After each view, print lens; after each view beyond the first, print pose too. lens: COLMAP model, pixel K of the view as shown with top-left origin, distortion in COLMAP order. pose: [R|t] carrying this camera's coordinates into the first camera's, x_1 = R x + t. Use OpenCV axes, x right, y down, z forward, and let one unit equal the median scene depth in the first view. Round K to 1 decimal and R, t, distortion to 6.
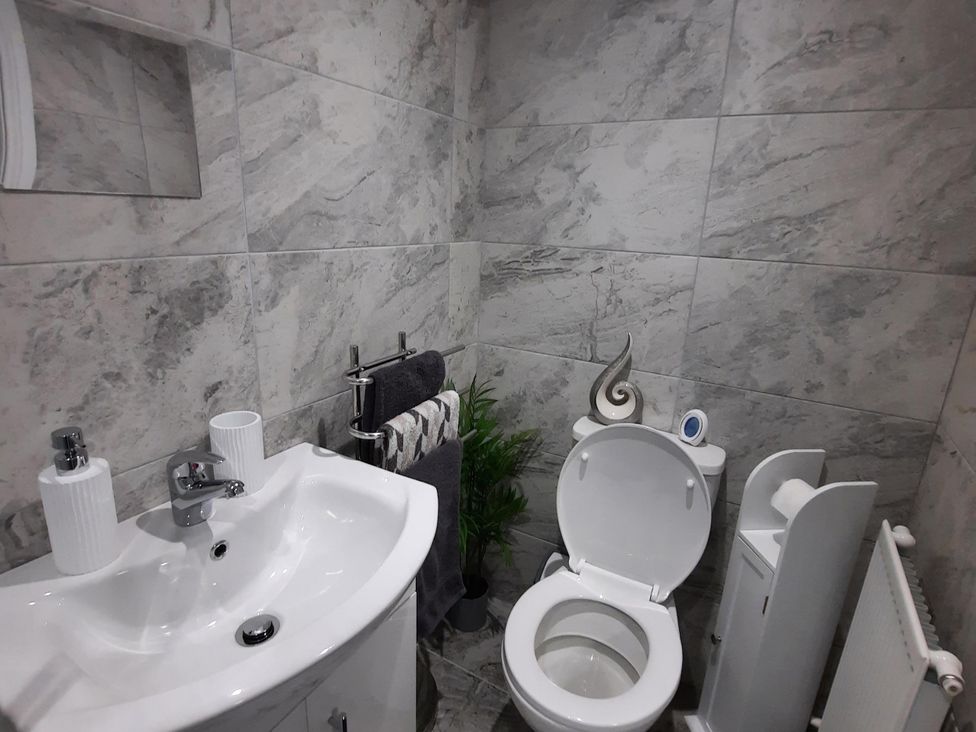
lens RADIAL K [[519.8, 0, 488.0], [0, 519.8, 366.0], [0, 0, 1]] dist [0.001180, -0.017566]
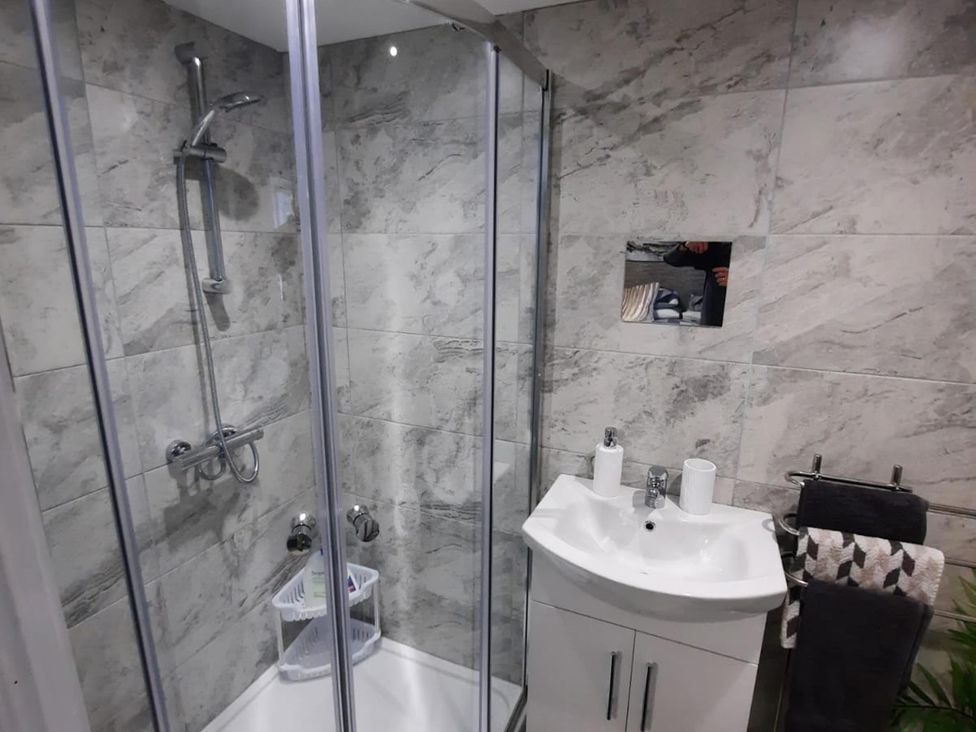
lens RADIAL K [[519.8, 0, 488.0], [0, 519.8, 366.0], [0, 0, 1]] dist [0.001180, -0.017566]
pose [[0.094700, 0.184781, -0.978207, 0.867265], [-0.282502, 0.947215, 0.151578, -0.219523], [0.954581, 0.261991, 0.141902, 0.091282]]
